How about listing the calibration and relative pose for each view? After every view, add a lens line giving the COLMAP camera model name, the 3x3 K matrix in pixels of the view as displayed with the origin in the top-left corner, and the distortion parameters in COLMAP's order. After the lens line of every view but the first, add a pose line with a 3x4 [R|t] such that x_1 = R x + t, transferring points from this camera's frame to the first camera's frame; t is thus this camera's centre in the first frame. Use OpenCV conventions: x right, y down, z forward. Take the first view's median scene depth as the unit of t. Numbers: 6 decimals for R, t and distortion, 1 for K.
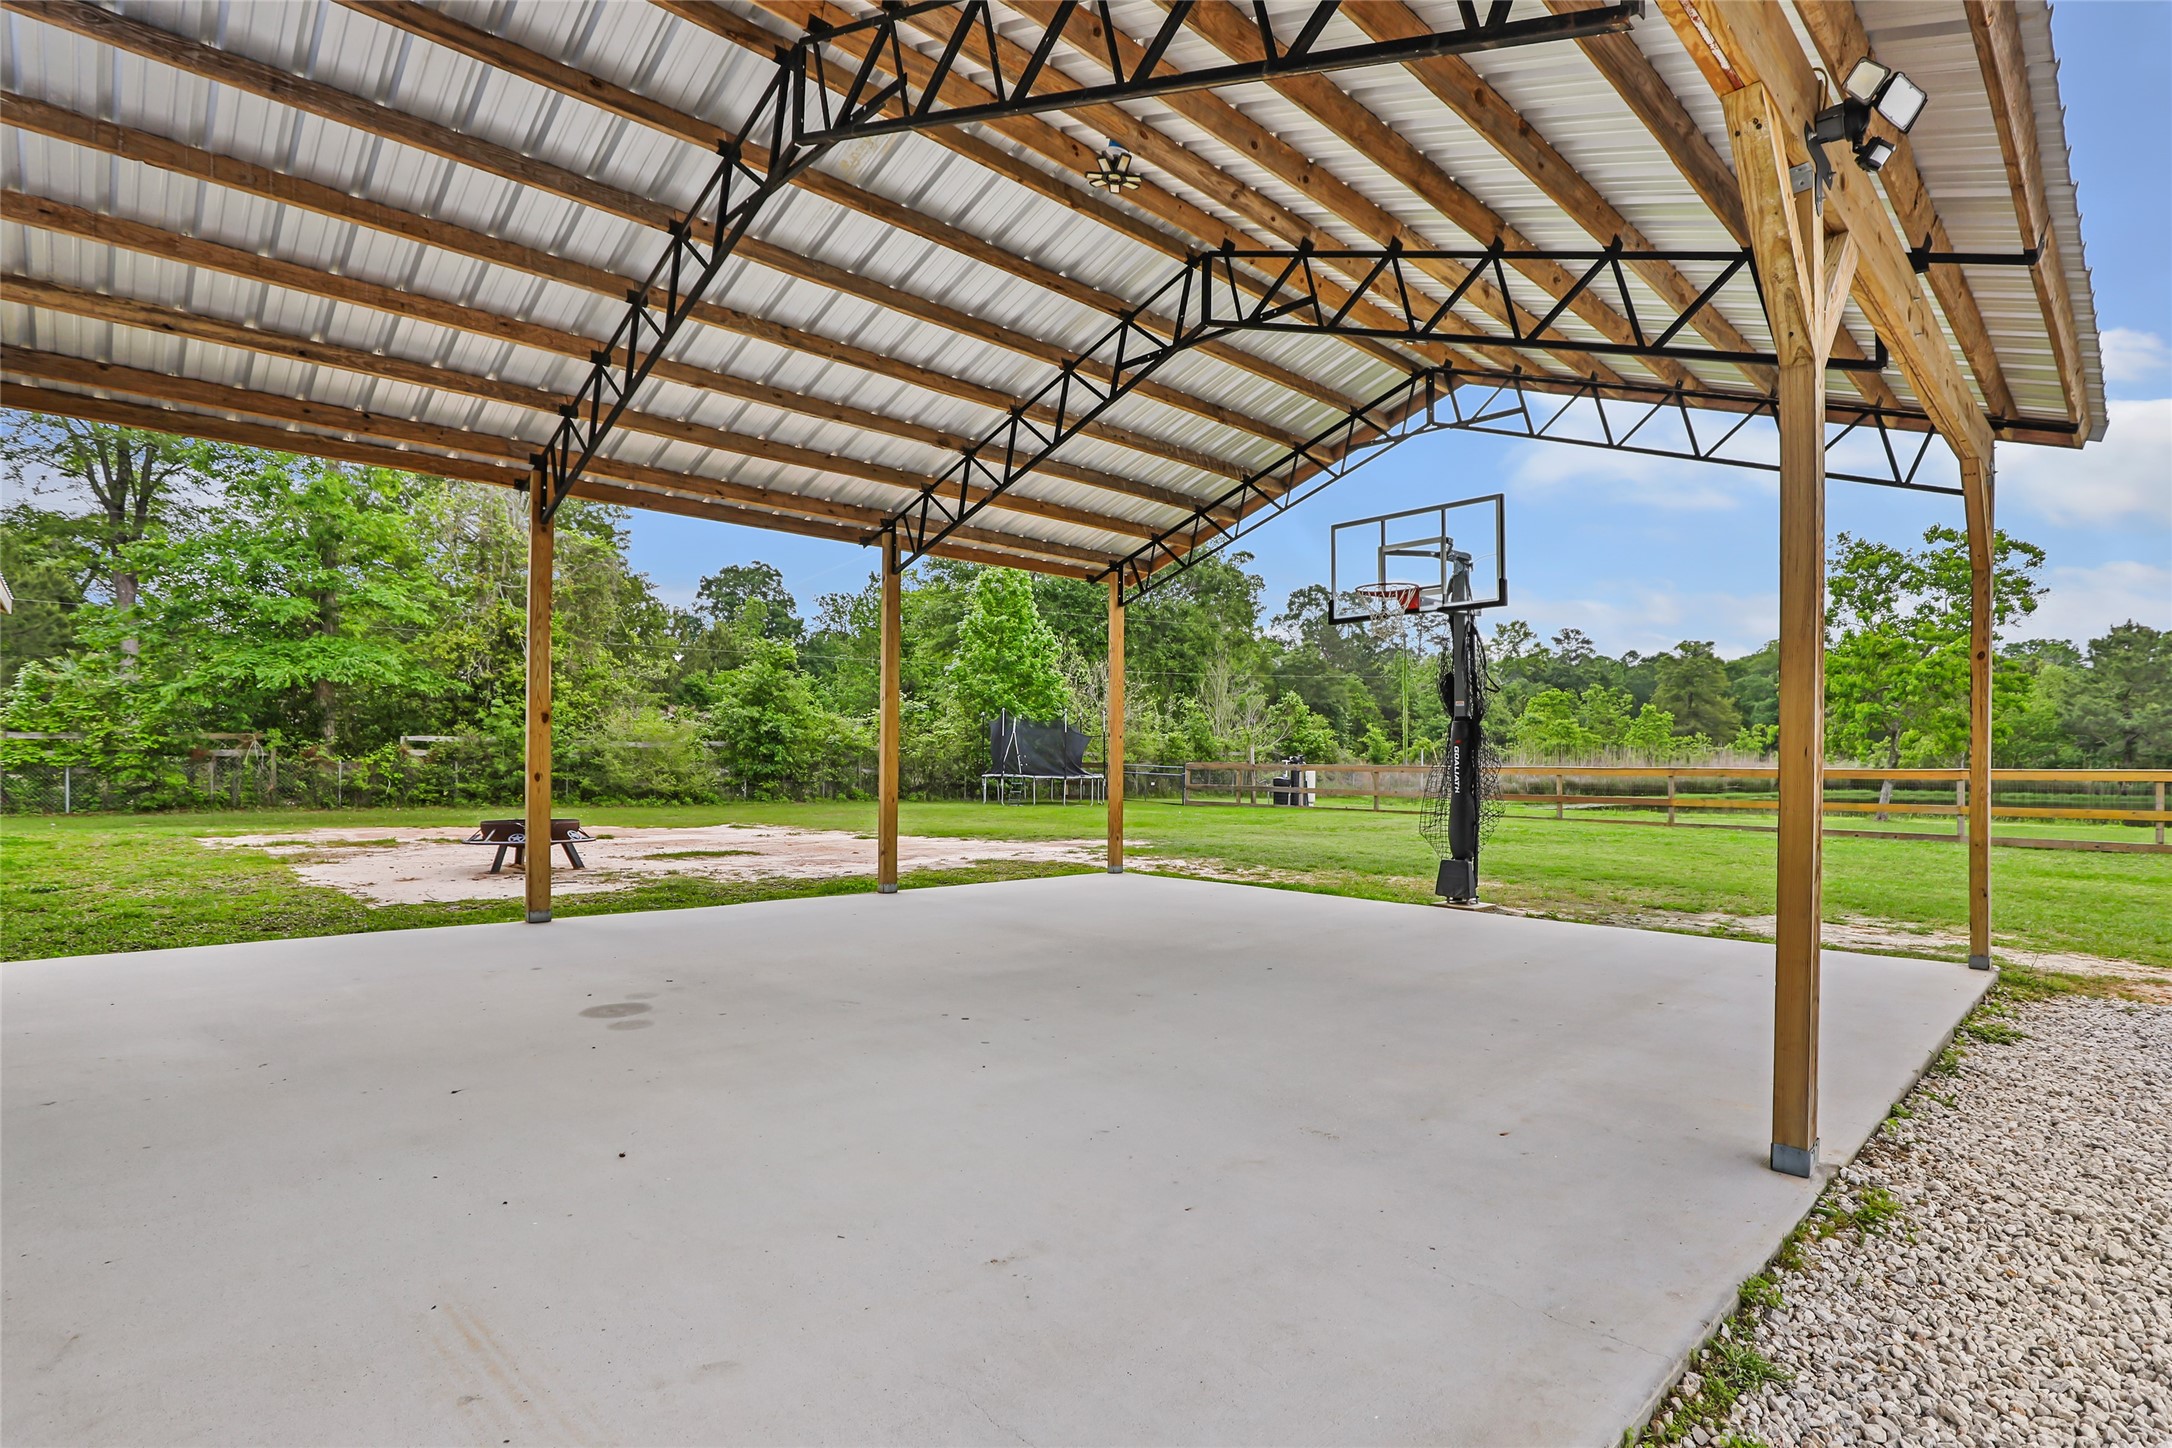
lens RADIAL K [[1082.6, 0, 1106.2], [0, 1082.6, 759.8], [0, 0, 1]] dist [-0.026693, 0.000096]
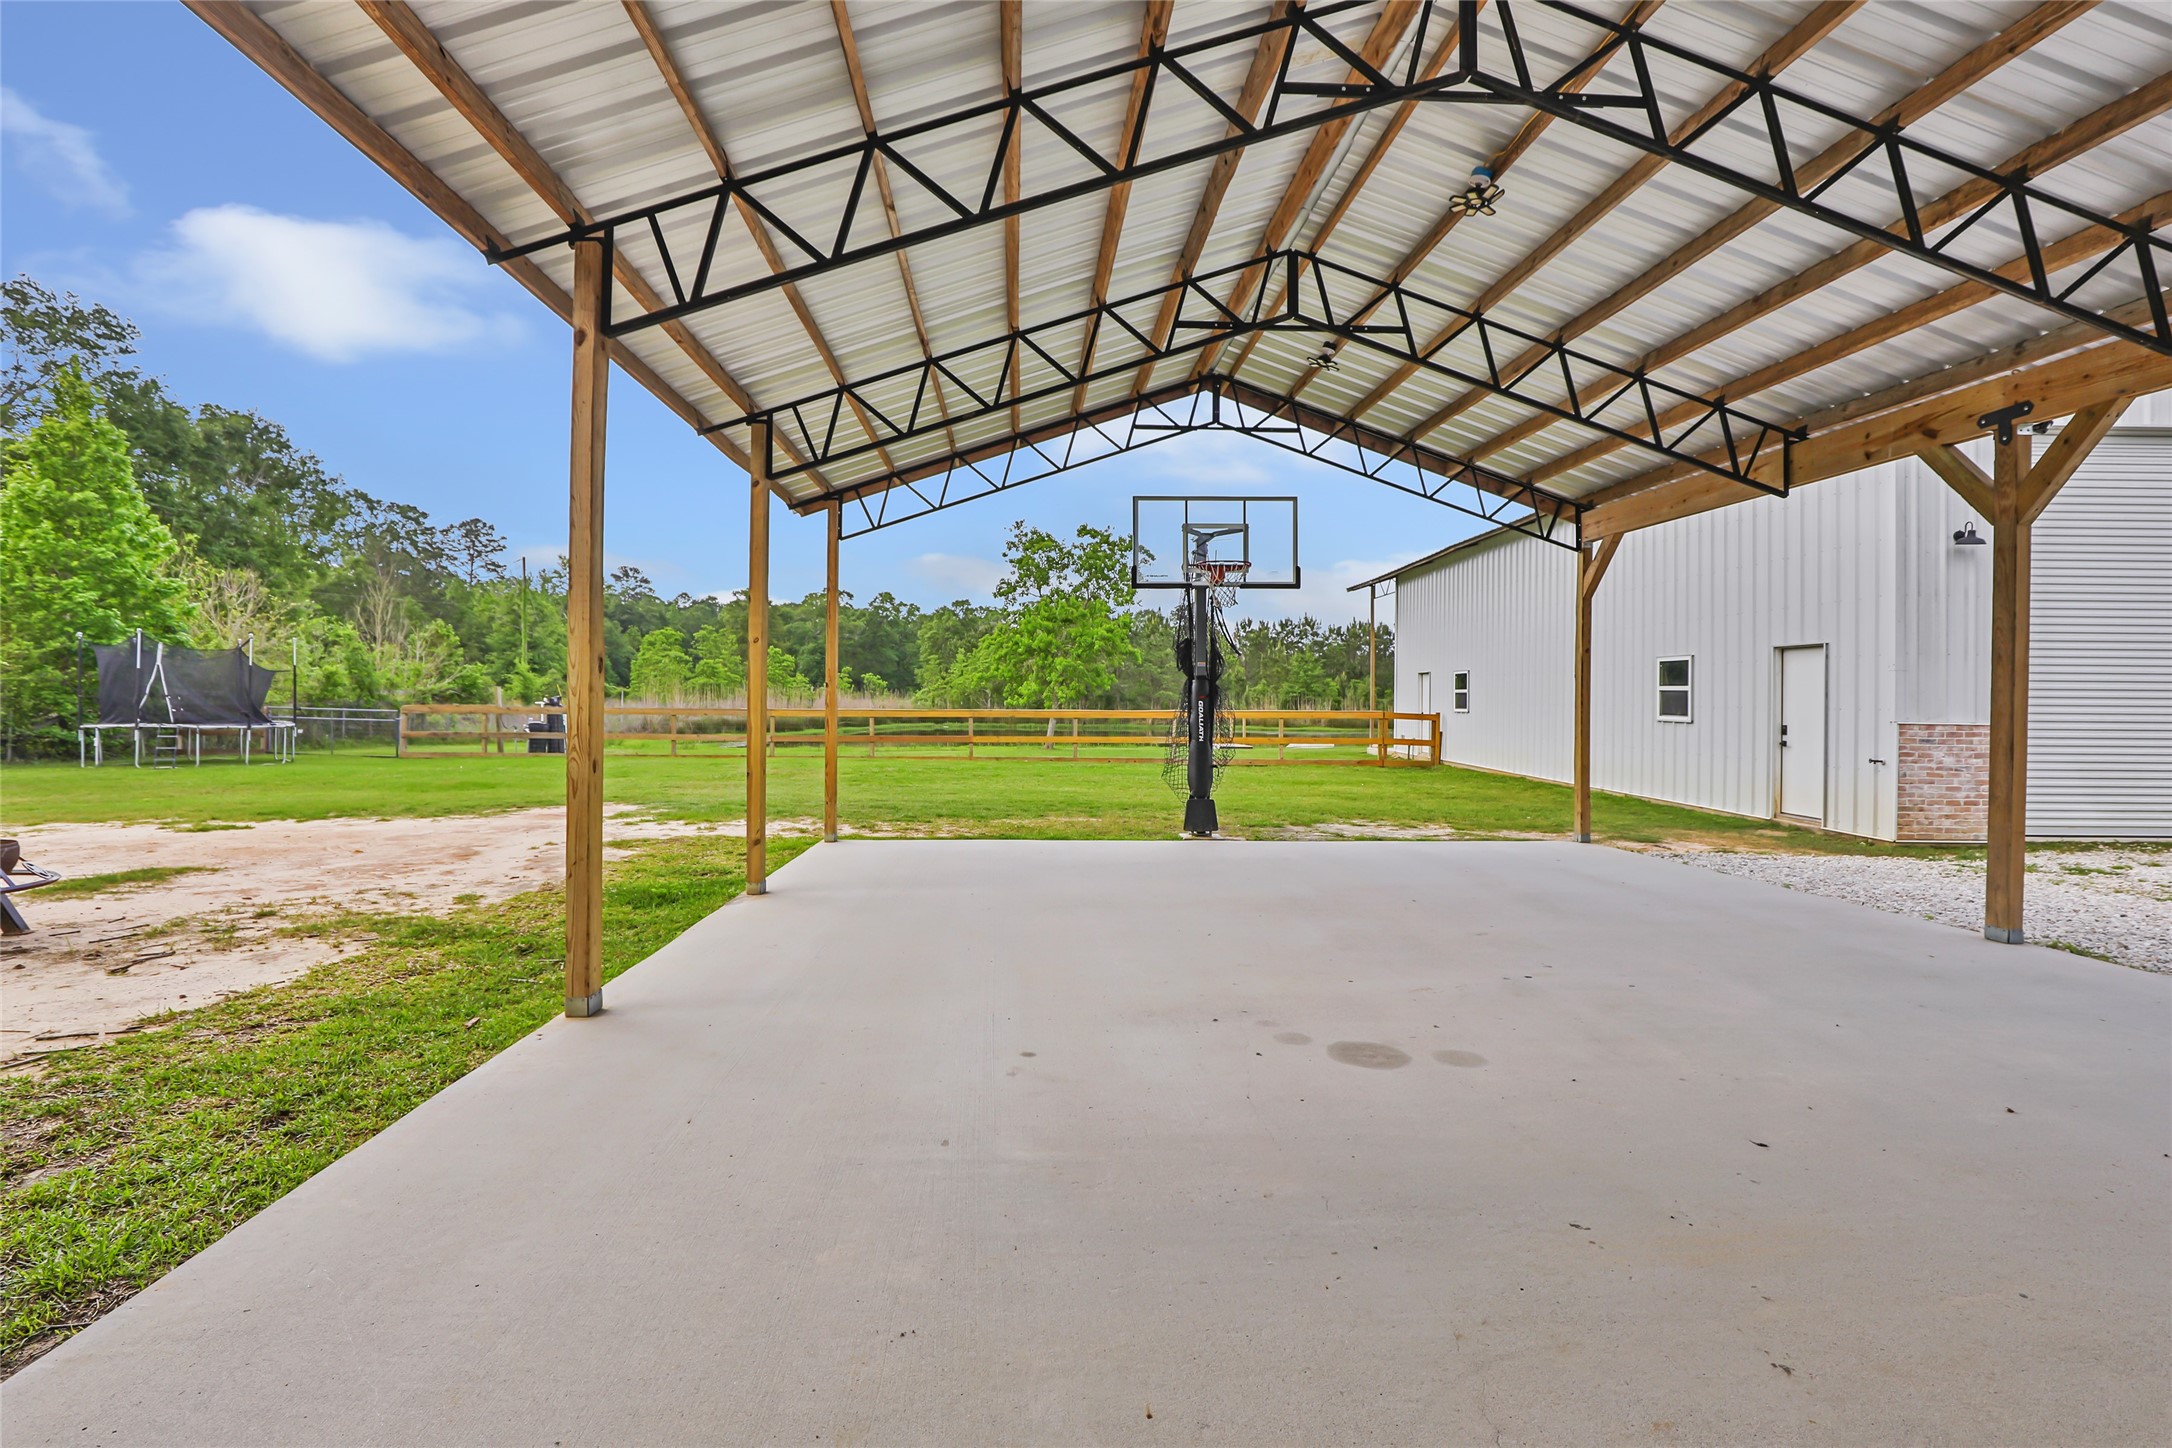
lens RADIAL K [[1062.0, 0, 1091.2], [0, 1062.0, 712.2], [0, 0, 1]] dist [-0.024021, -0.002192]
pose [[0.663170, -0.009870, 0.748404, -0.162331], [-0.002031, 0.999886, 0.014986, -0.004564], [-0.748466, -0.011459, 0.663074, 0.086613]]
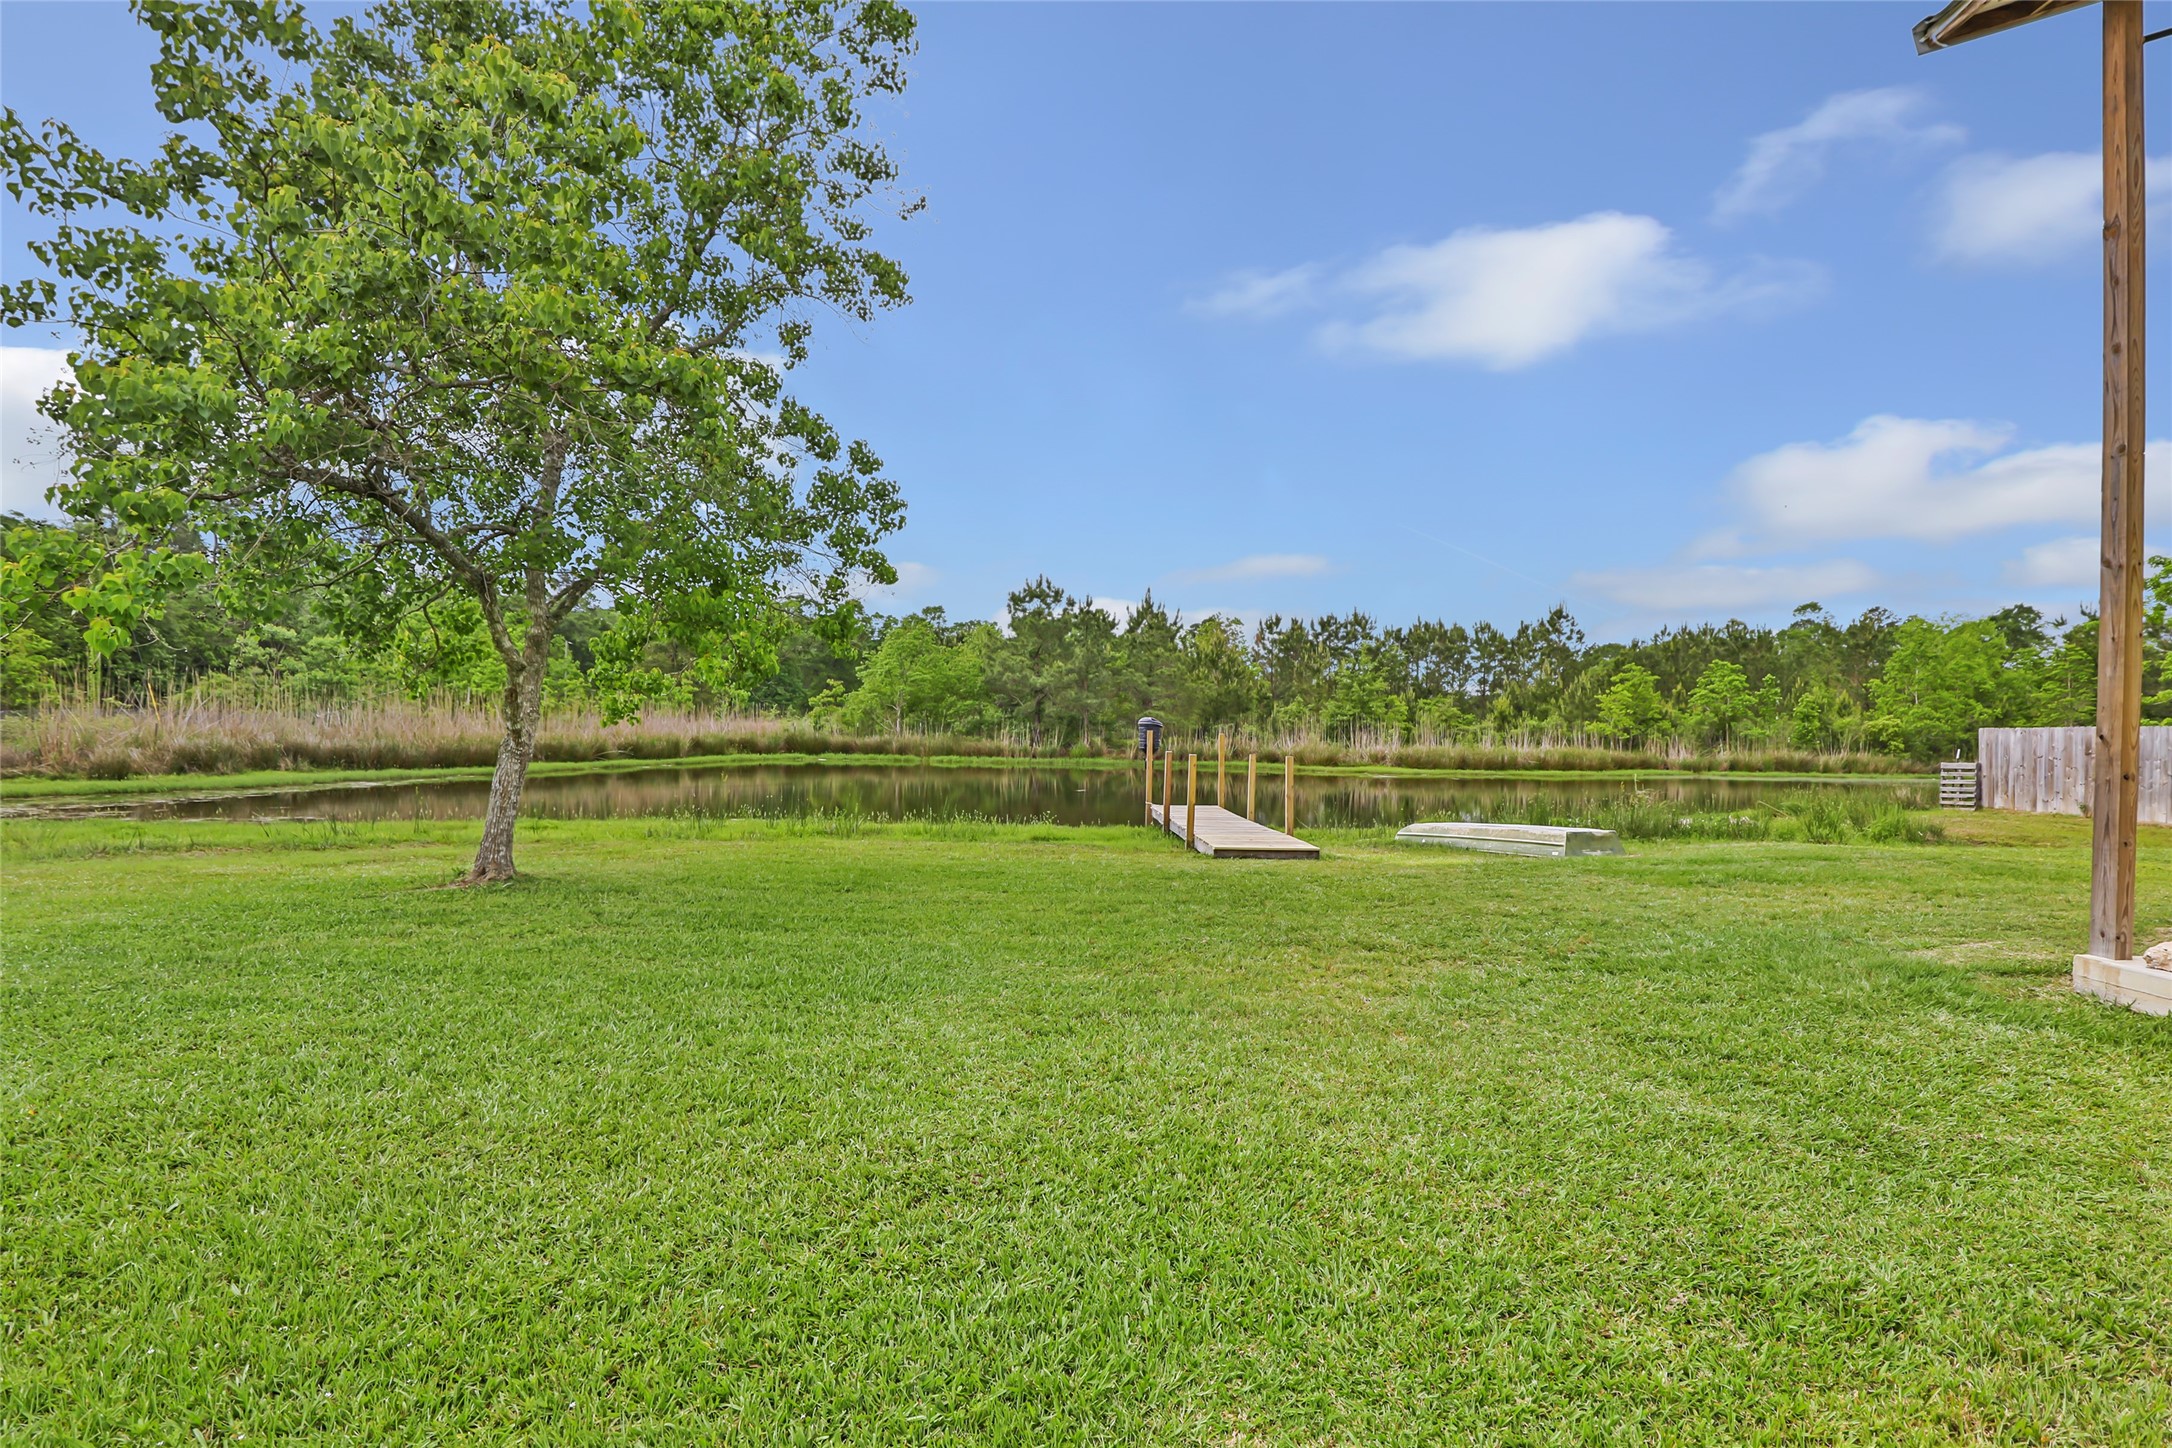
lens RADIAL K [[1062.0, 0, 1089.9], [0, 1062.0, 729.4], [0, 0, 1]] dist [-0.024021, -0.002192]
pose [[0.676360, 0.007178, 0.736536, 0.494813], [-0.014408, 0.999890, 0.003486, 0.008856], [-0.736430, -0.012969, 0.676389, 0.534958]]
